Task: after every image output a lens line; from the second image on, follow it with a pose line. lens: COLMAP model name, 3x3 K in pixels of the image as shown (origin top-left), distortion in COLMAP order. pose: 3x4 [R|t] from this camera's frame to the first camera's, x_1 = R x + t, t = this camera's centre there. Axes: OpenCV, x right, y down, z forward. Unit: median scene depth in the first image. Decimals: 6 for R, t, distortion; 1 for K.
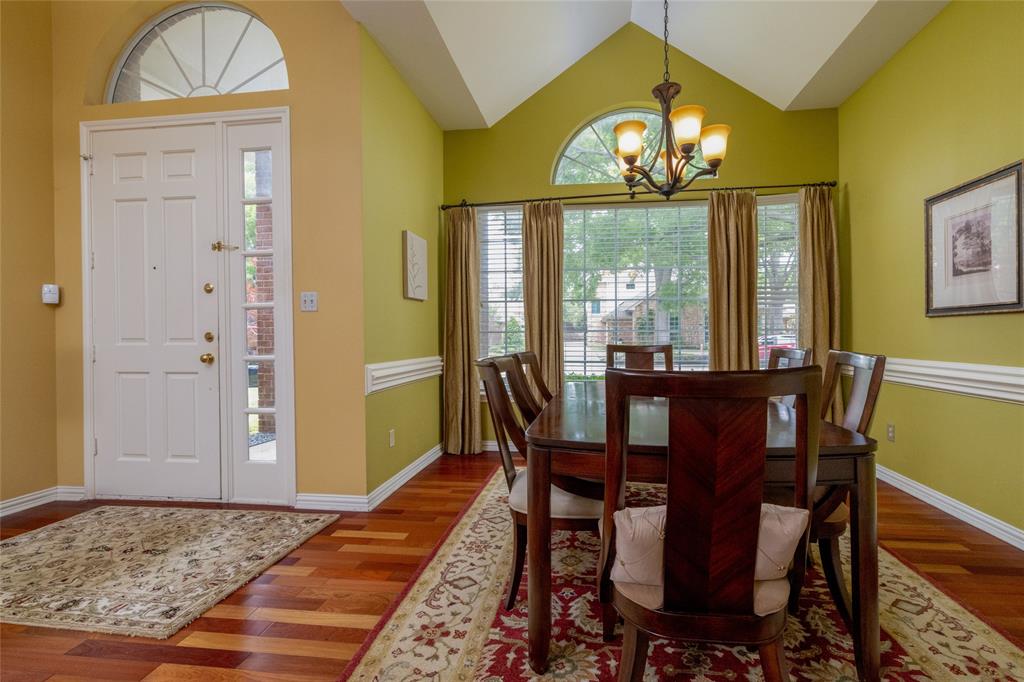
lens RADIAL K [[451.7, 0, 518.3], [0, 451.7, 335.9], [0, 0, 1]] dist [-0.003854, -0.000131]
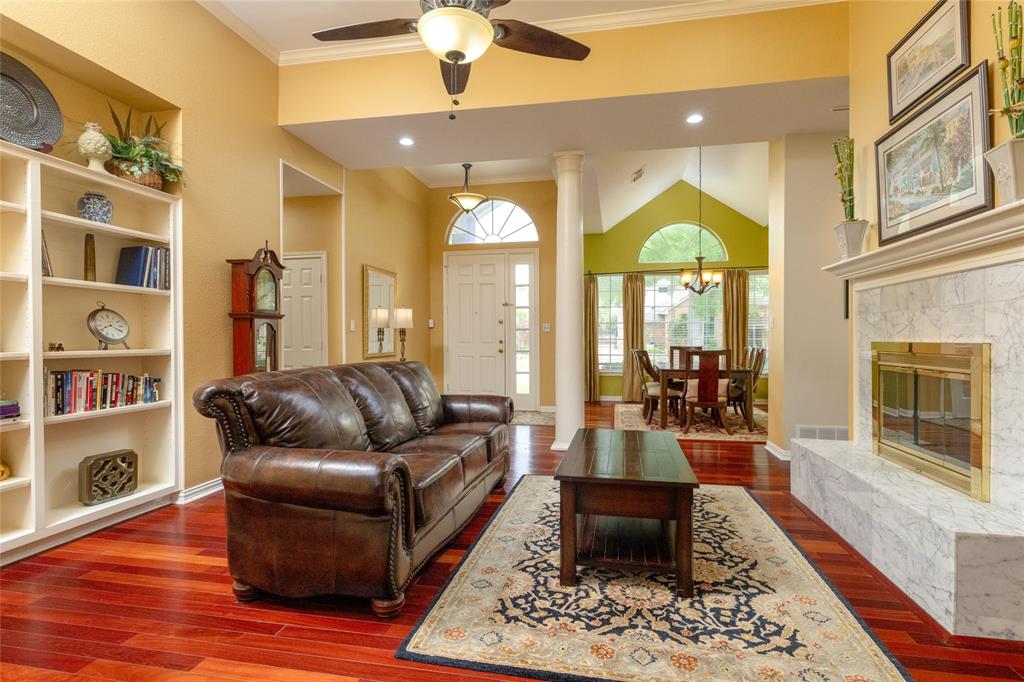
lens RADIAL K [[490.7, 0, 505.3], [0, 490.7, 339.1], [0, 0, 1]] dist [-0.002313, -0.000120]
pose [[0.997980, 0.005067, -0.063319, -0.497927], [-0.005182, 0.999985, -0.001657, -0.007856], [0.063310, 0.001982, 0.997992, -1.544488]]
